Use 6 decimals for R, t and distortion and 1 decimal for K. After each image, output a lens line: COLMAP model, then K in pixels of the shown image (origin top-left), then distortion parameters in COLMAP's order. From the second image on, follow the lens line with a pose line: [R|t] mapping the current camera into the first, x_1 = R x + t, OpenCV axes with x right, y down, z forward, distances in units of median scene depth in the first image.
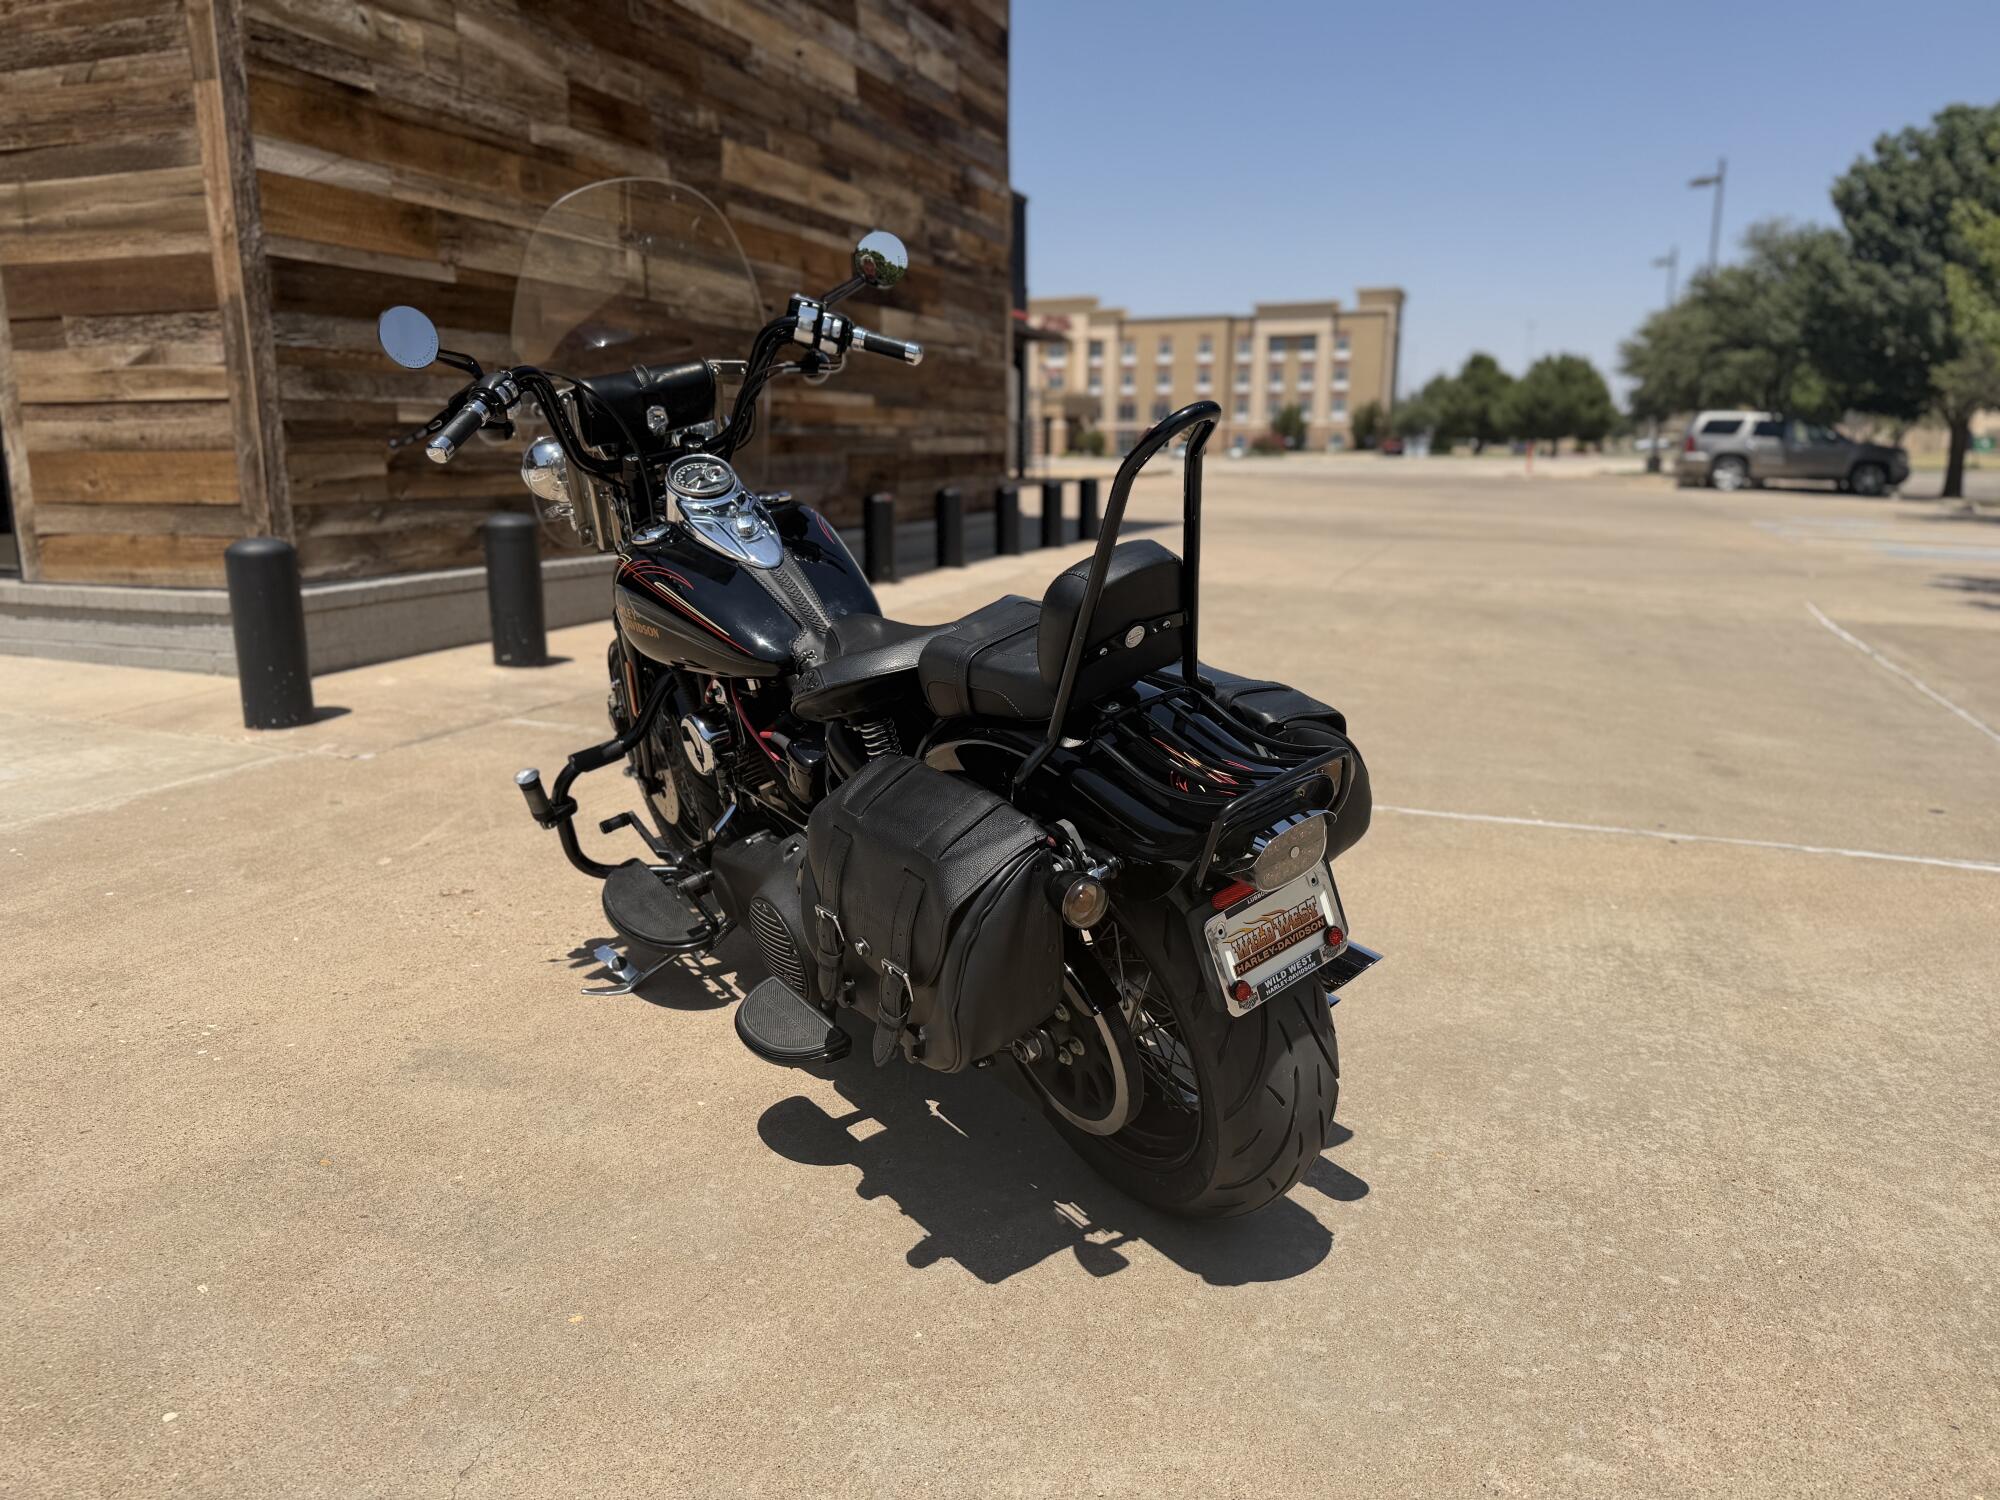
lens RADIAL K [[1415.9, 0, 986.8], [0, 1415.9, 752.9], [0, 0, 1]] dist [0.031128, -0.044230]
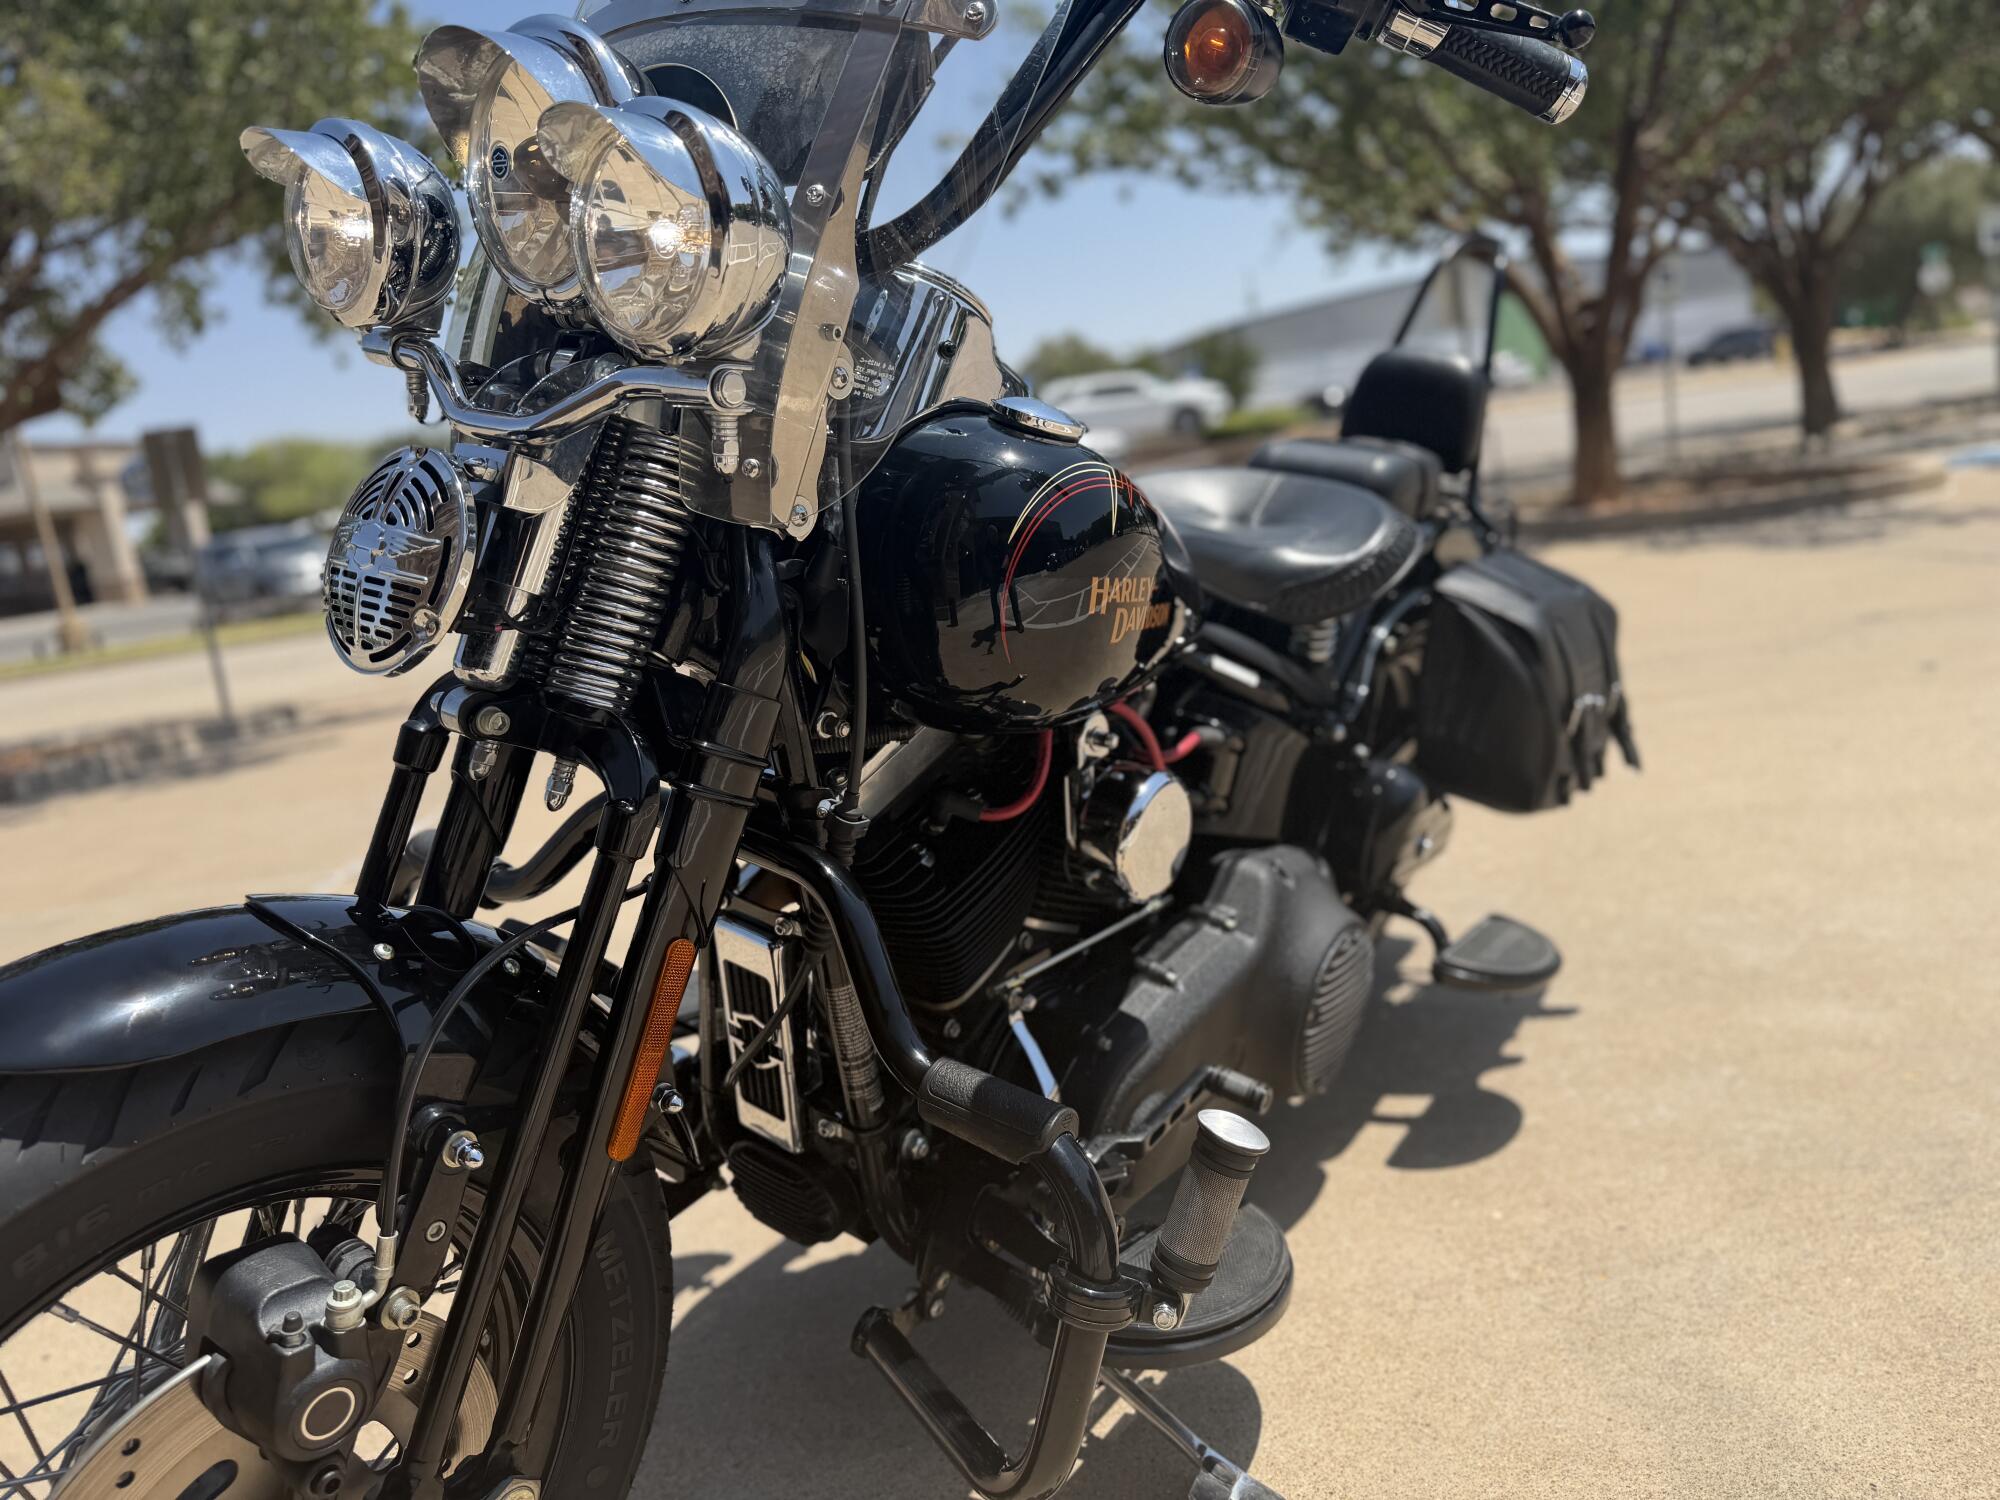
lens RADIAL K [[1424.7, 0, 1005.8], [0, 1424.7, 742.5], [0, 0, 1]] dist [0.044366, -0.078022]
pose [[-0.352175, -0.126807, 0.927304, -0.219221], [0.344900, 0.903469, 0.254535, -0.061155], [-0.870067, 0.409468, -0.274443, 0.400318]]
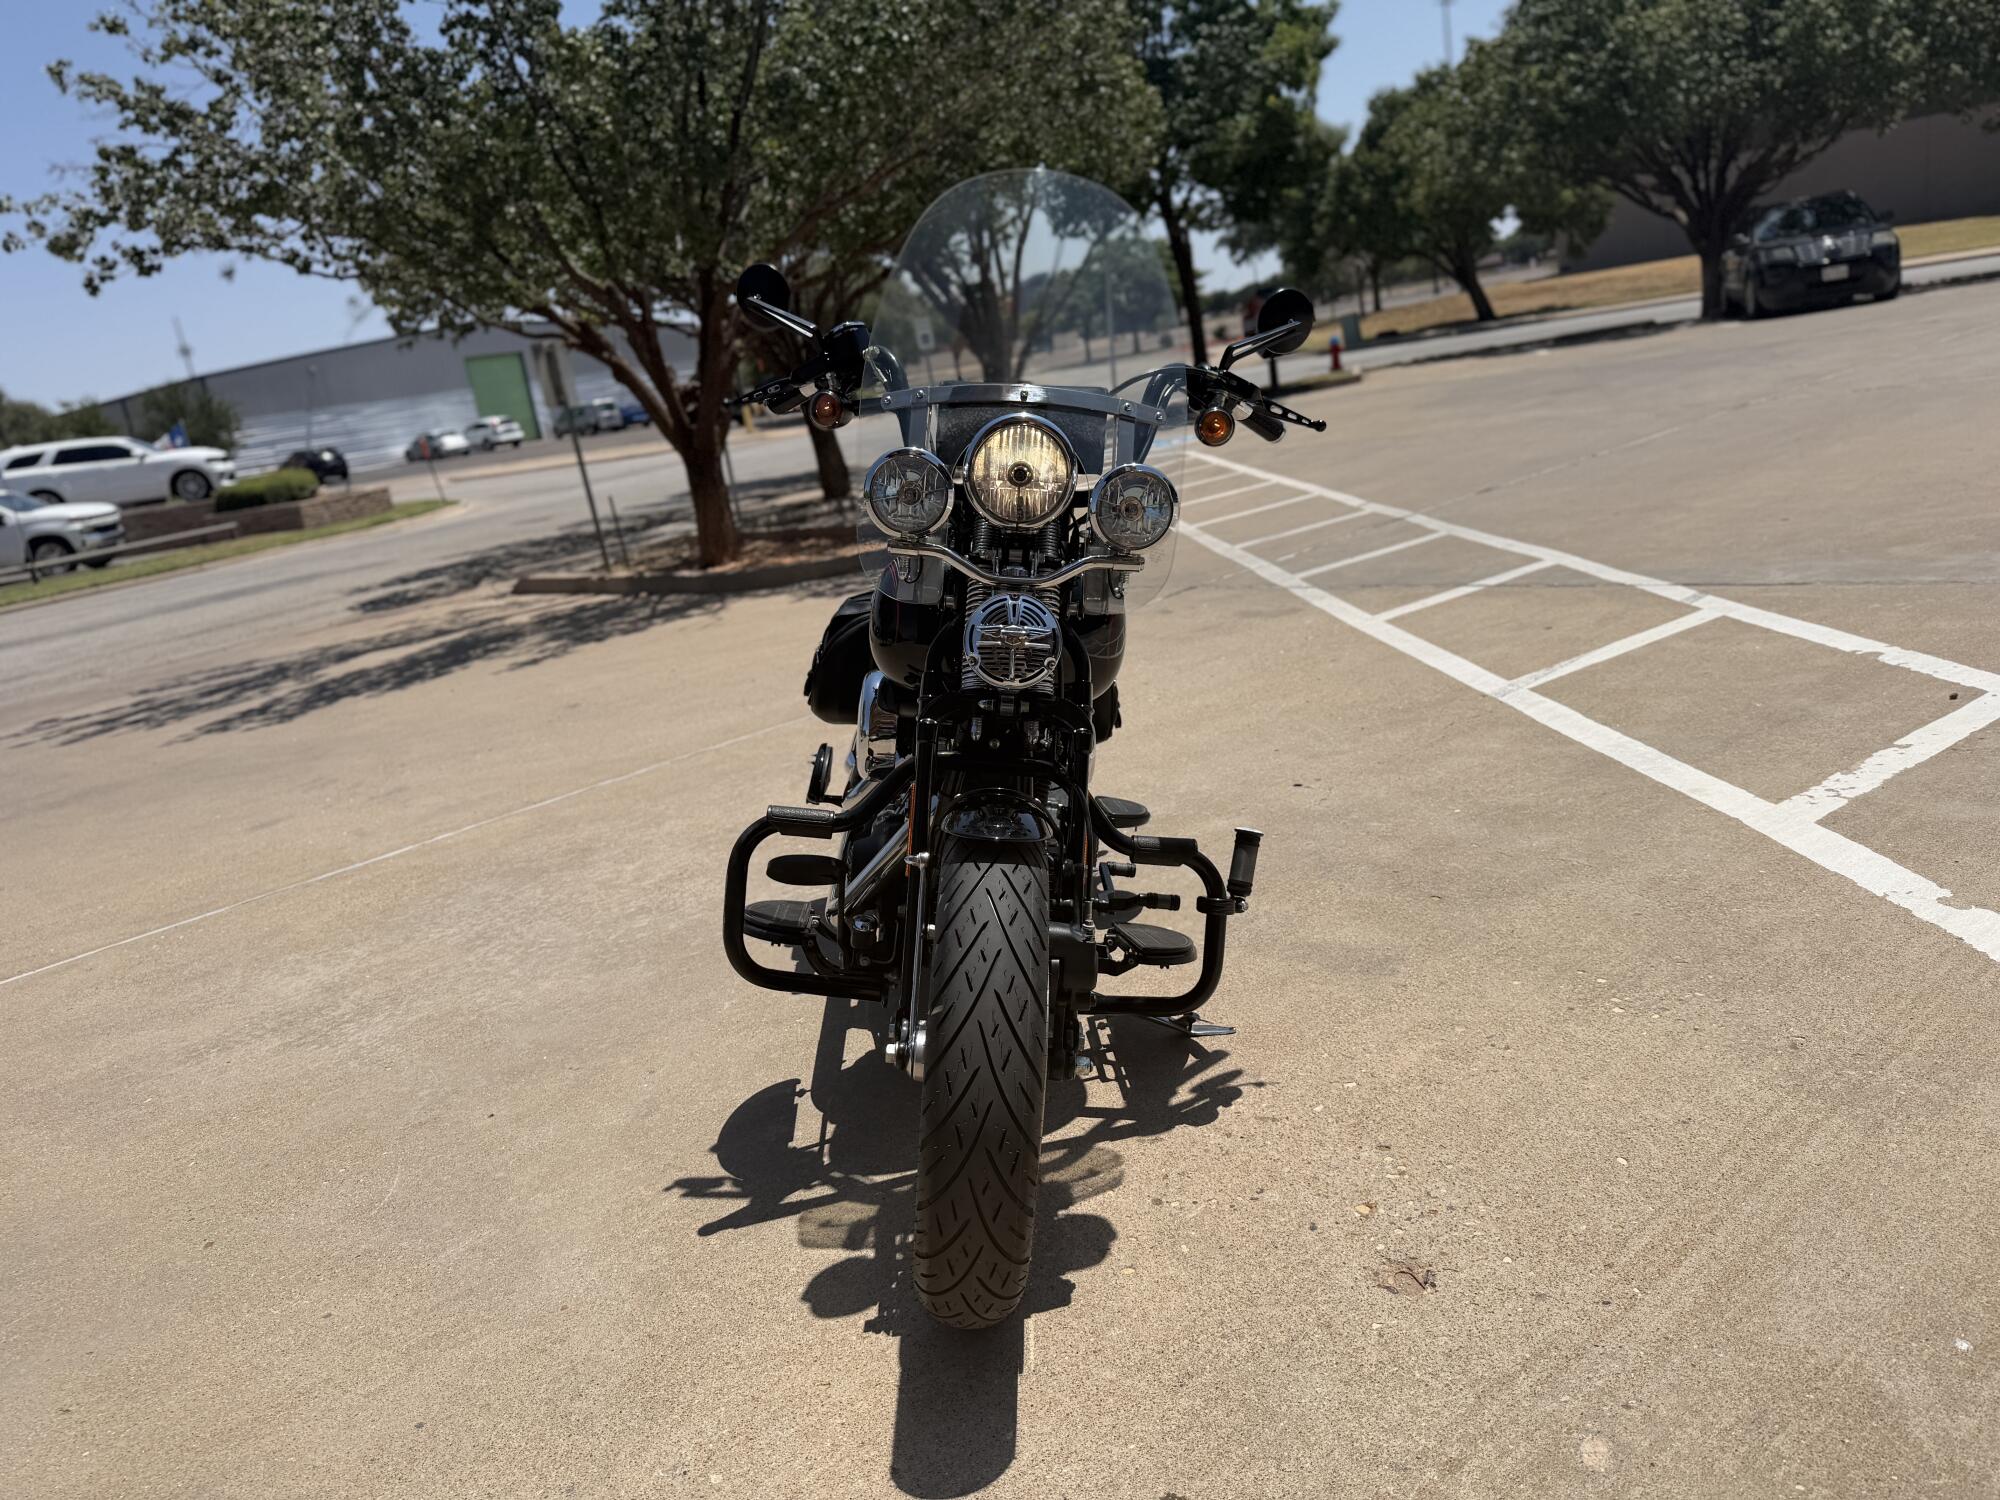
lens RADIAL K [[1382.9, 0, 1000.0], [0, 1382.9, 750.0], [0, 0, 1]] dist [0.048596, -0.078148]
pose [[-0.854870, -0.007140, 0.518794, -0.229111], [0.255967, 0.863949, 0.433674, -0.157287], [-0.451308, 0.503529, -0.736736, 0.604672]]
